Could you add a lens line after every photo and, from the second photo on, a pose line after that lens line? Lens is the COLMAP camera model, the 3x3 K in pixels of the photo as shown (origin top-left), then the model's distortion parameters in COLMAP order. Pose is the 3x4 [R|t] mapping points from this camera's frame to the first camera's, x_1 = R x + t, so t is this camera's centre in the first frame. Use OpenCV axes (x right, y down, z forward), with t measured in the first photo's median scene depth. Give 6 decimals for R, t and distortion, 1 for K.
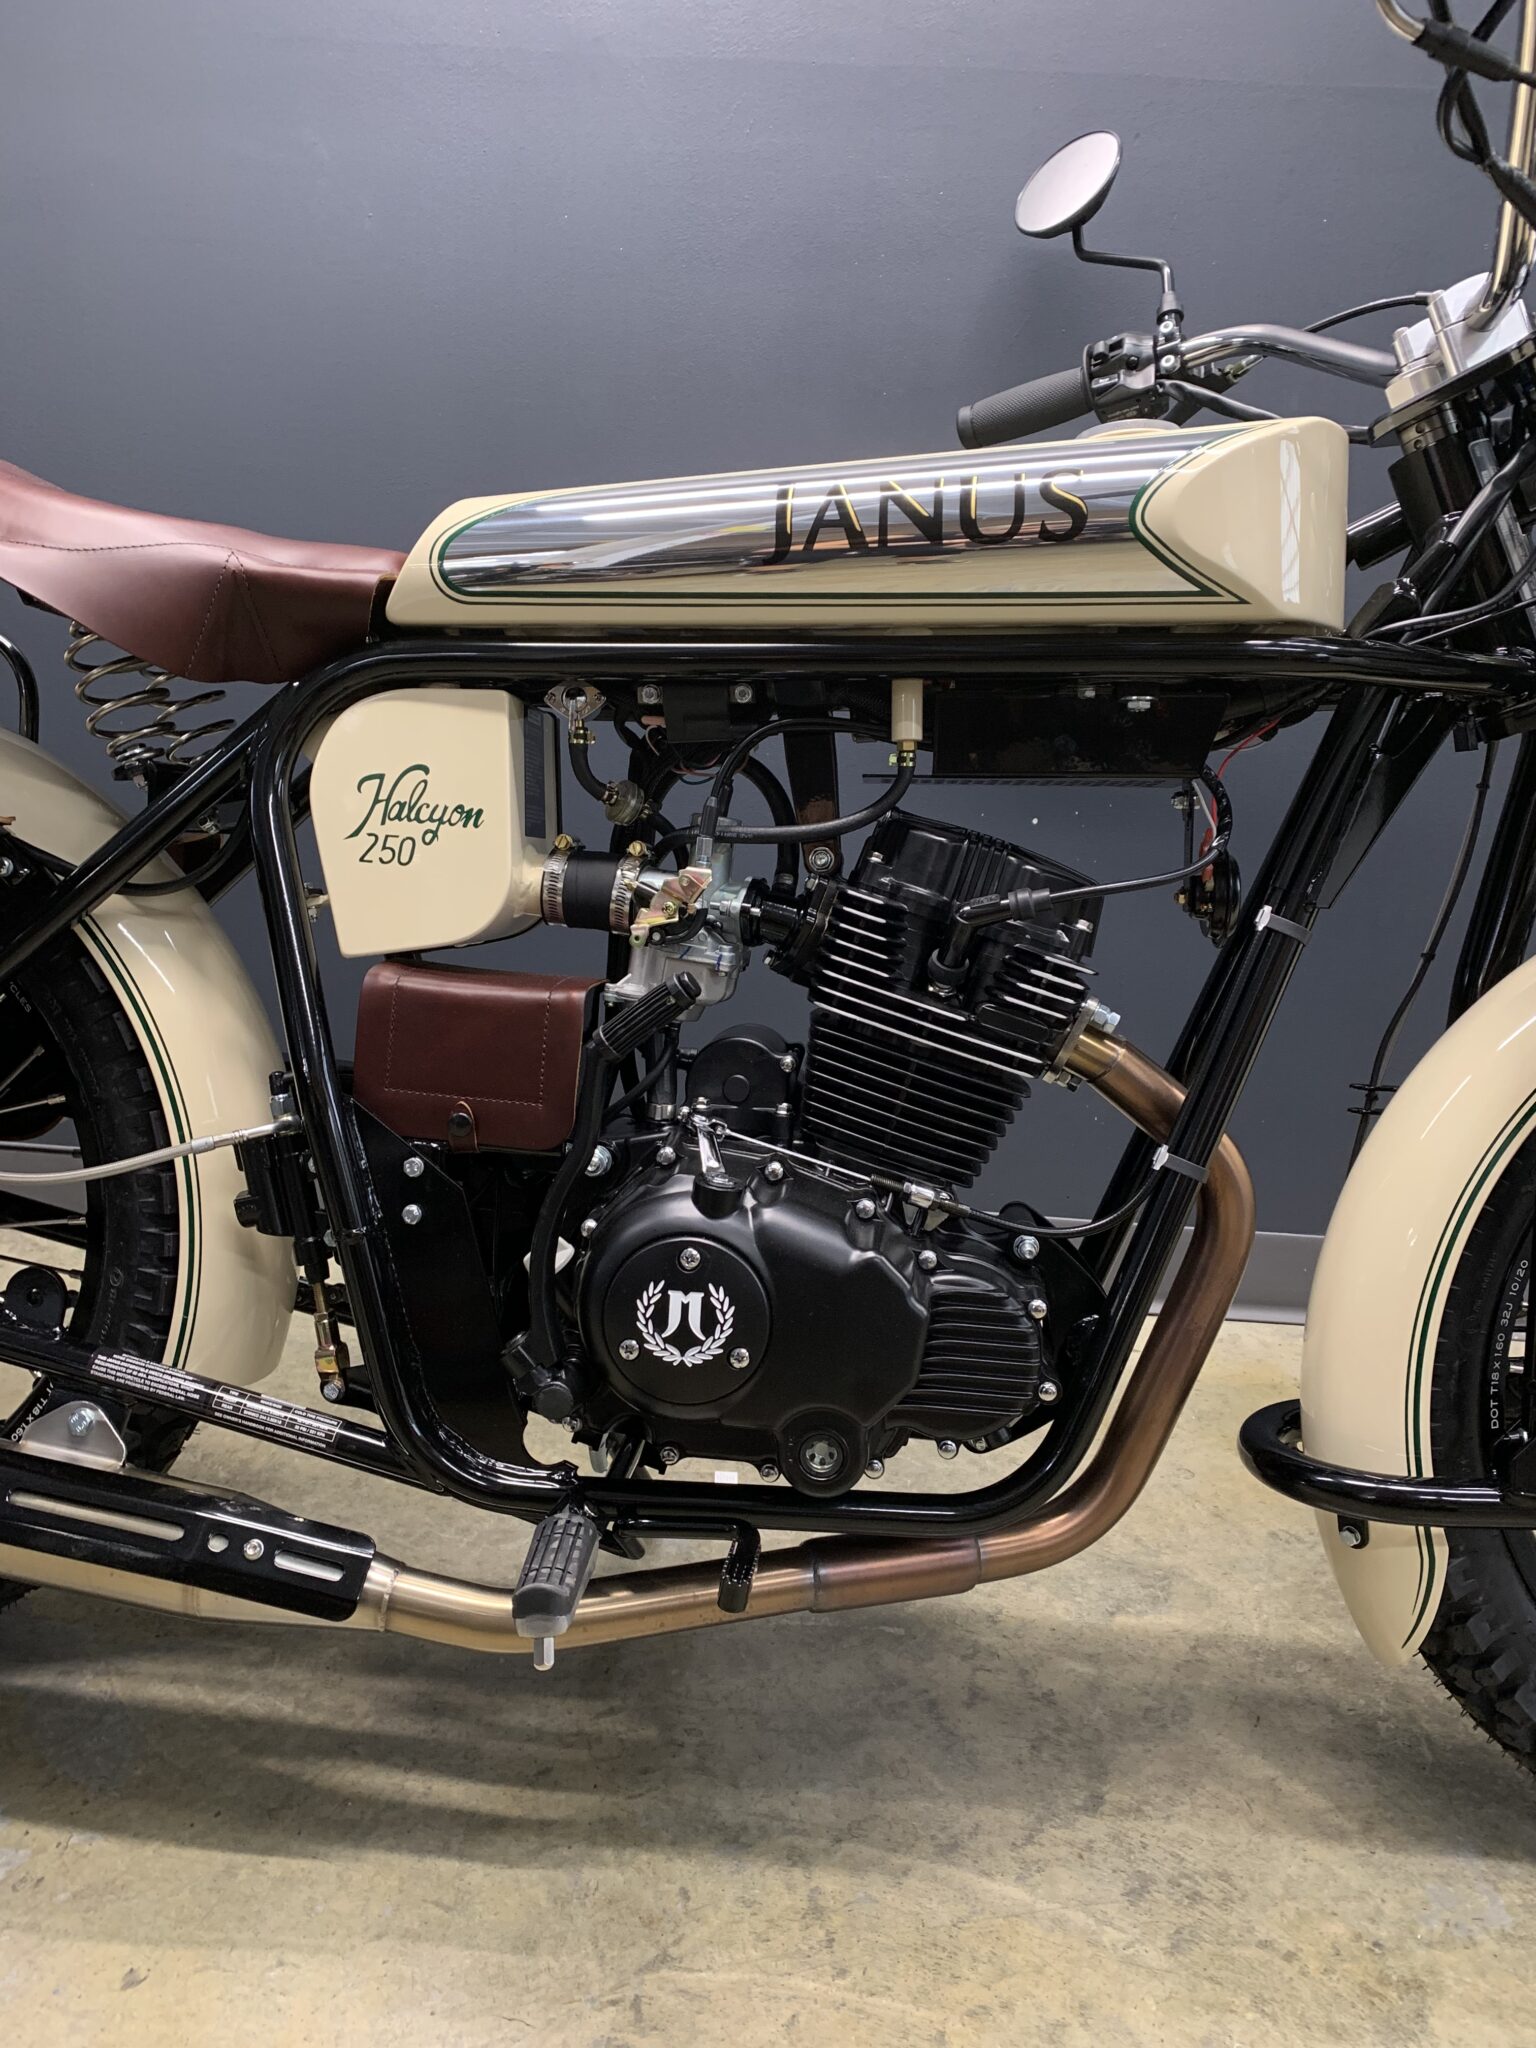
lens RADIAL K [[1631.8, 0, 748.6], [0, 1631.8, 1020.6], [0, 0, 1]] dist [0.028901, -0.040137]
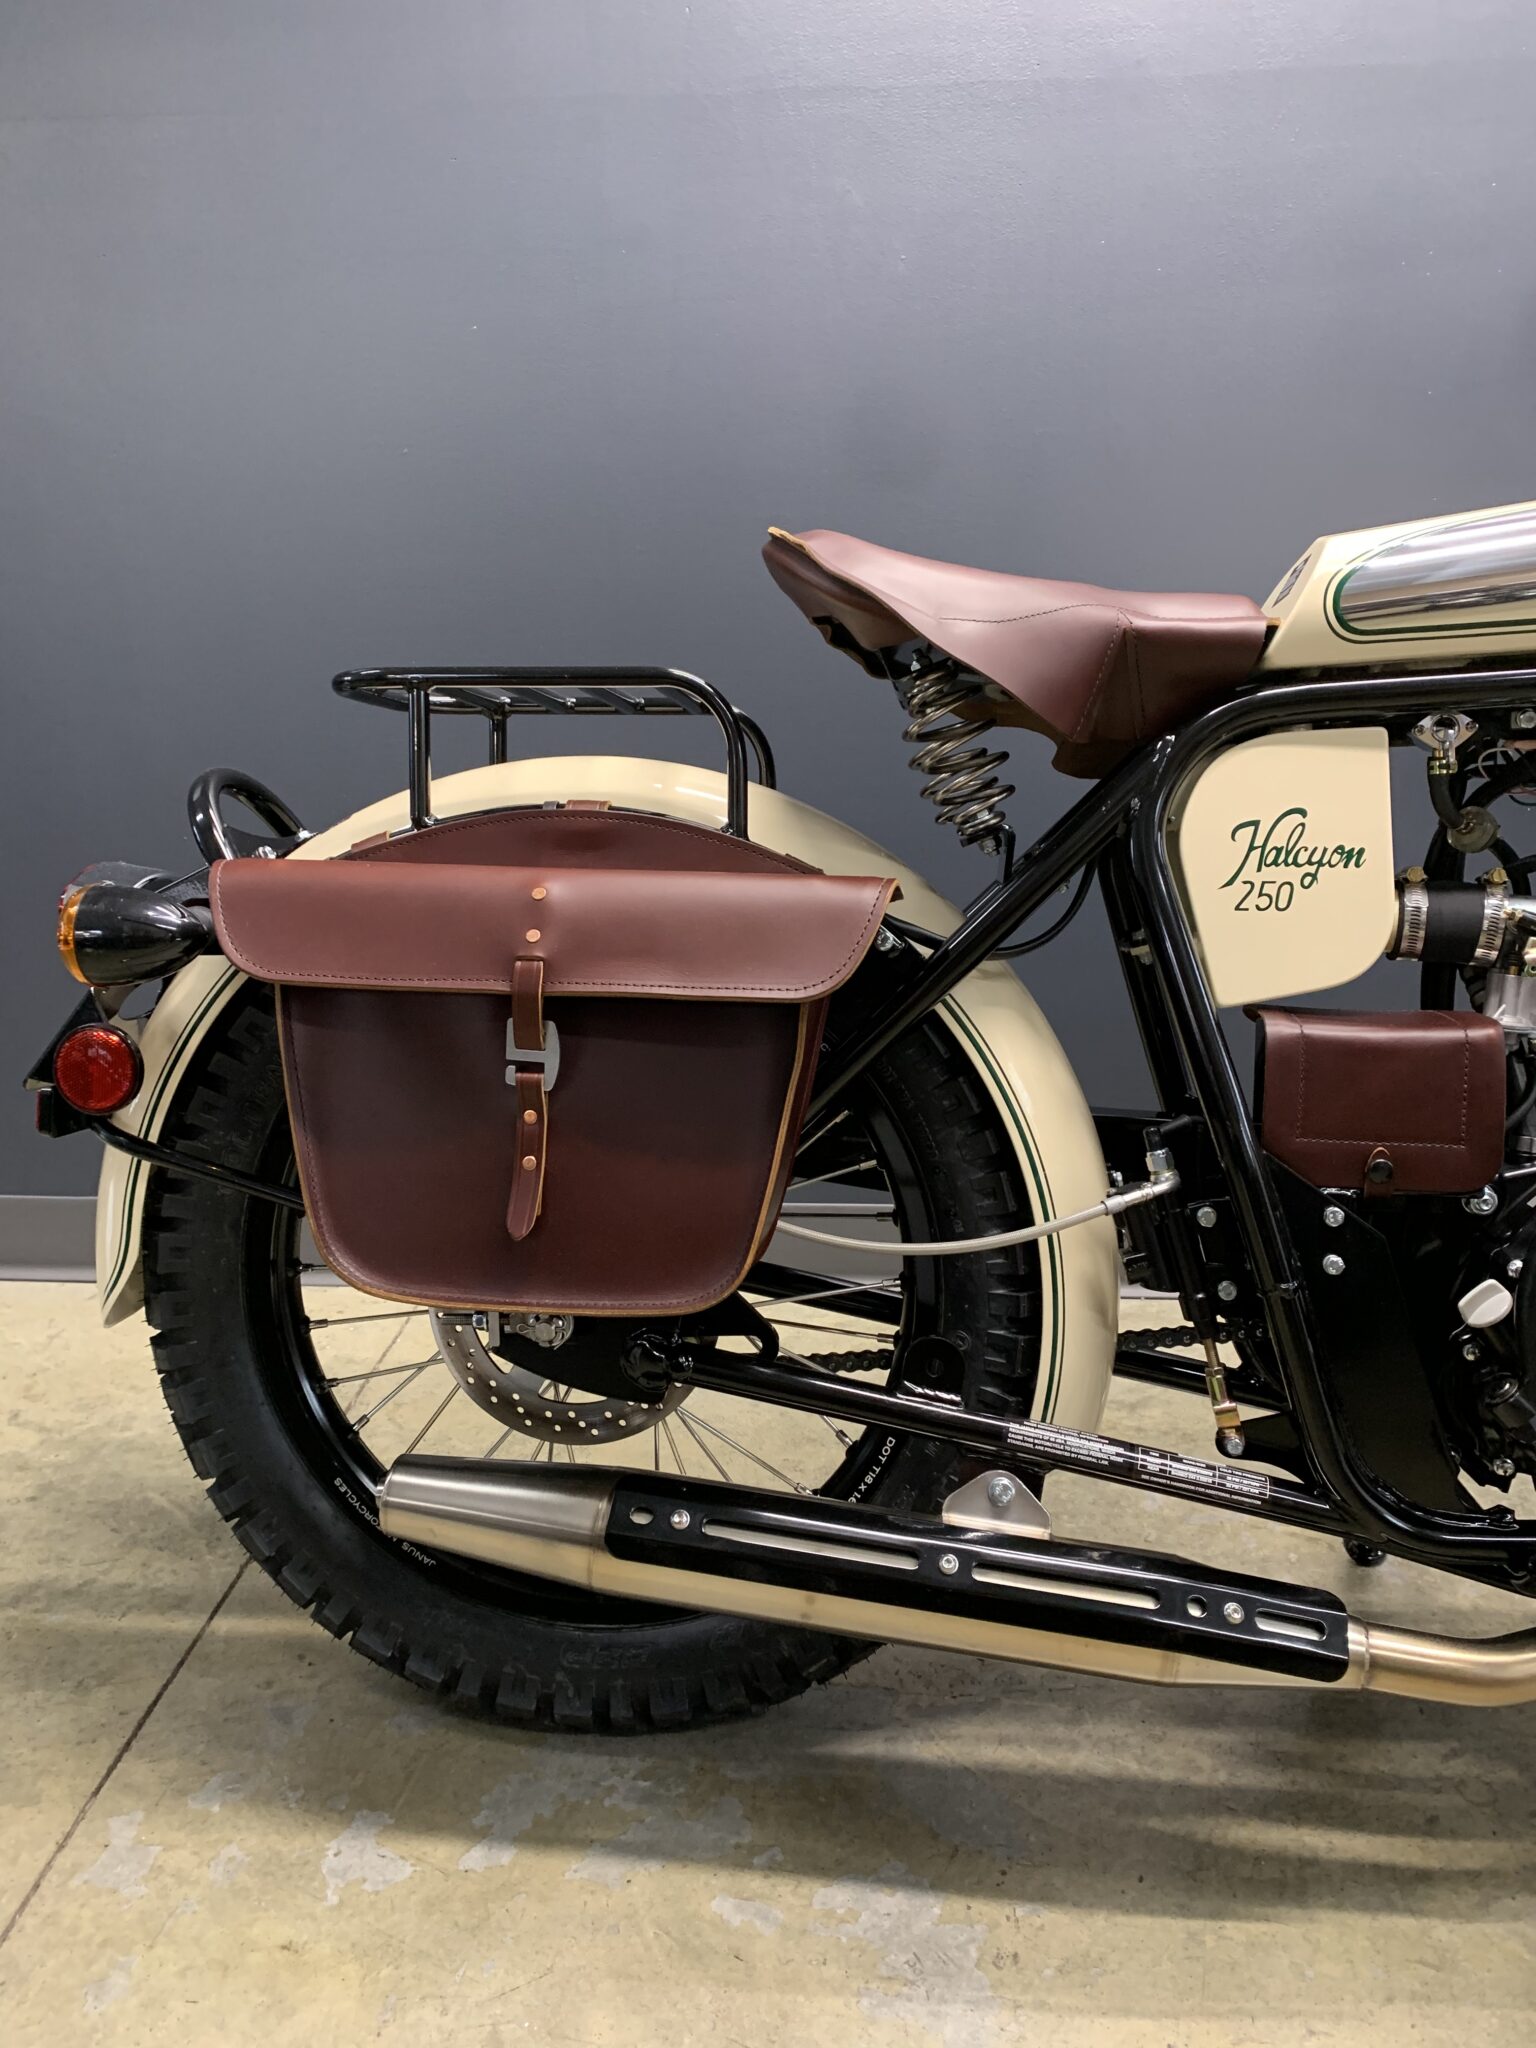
lens RADIAL K [[1631.8, 0, 712.9], [0, 1631.8, 1006.4], [0, 0, 1]] dist [0.028901, -0.040137]
pose [[0.997264, -0.062979, -0.038693, -0.521133], [0.062700, 0.997997, -0.008388, -0.050763], [0.039144, 0.005939, 0.999216, -0.002082]]
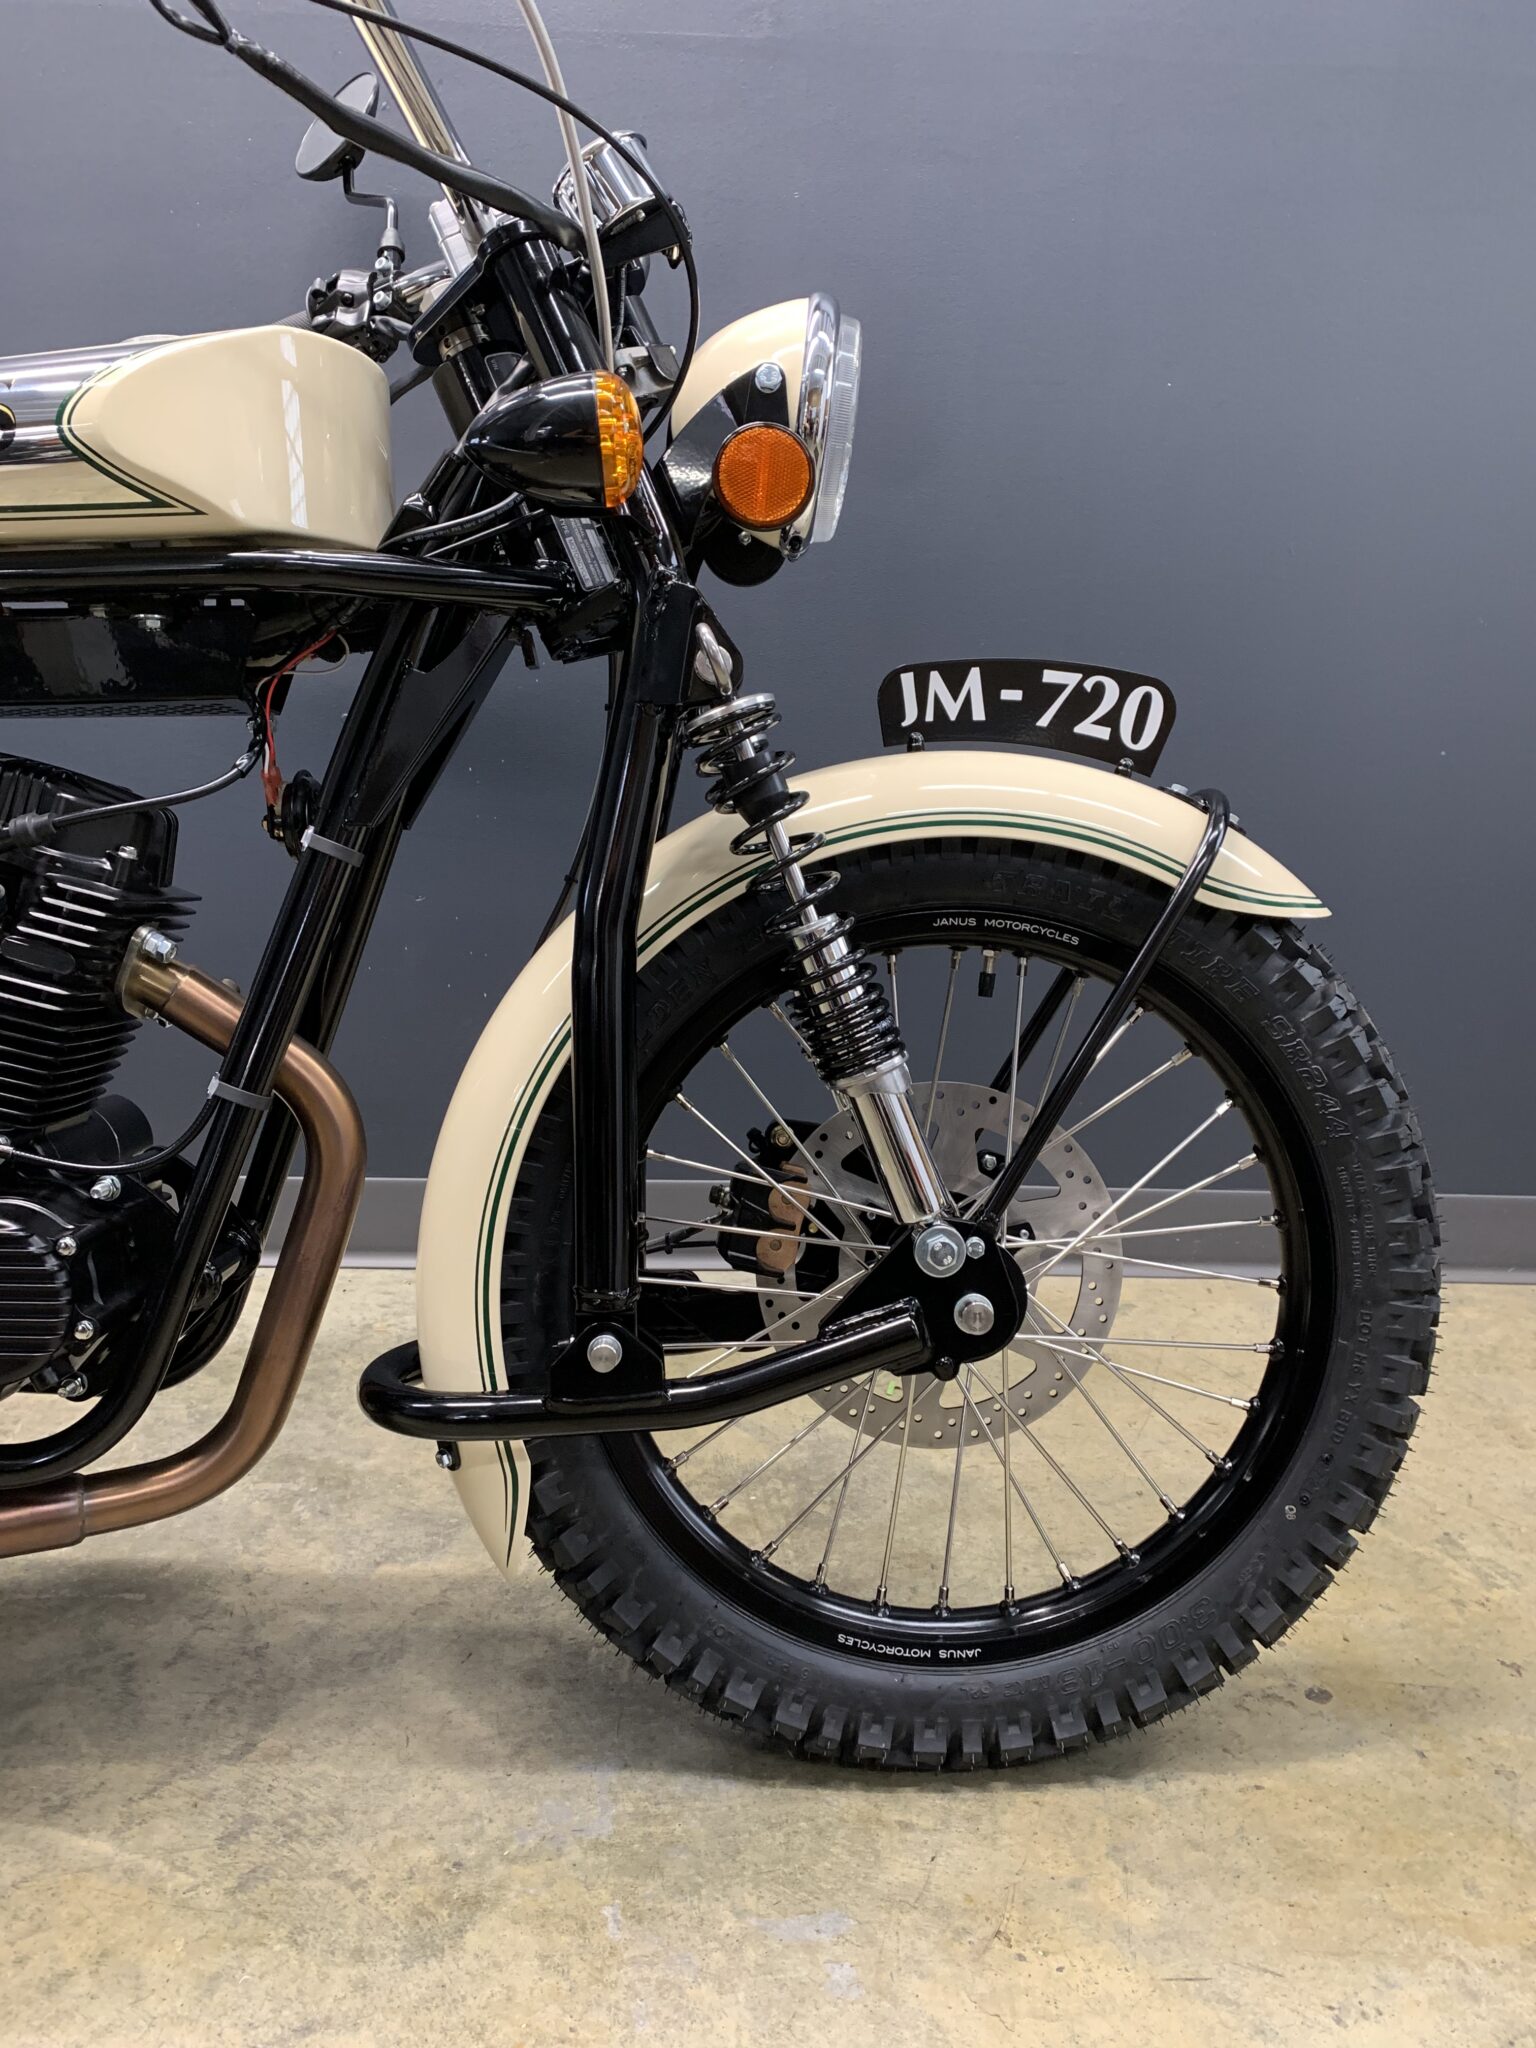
lens RADIAL K [[1631.8, 0, 767.9], [0, 1631.8, 1022.1], [0, 0, 1]] dist [0.028901, -0.040137]
pose [[0.994291, -0.043806, 0.097297, 0.479782], [0.043971, 0.999033, 0.000452, 0.058281], [-0.097223, 0.003829, 0.995255, -0.010643]]
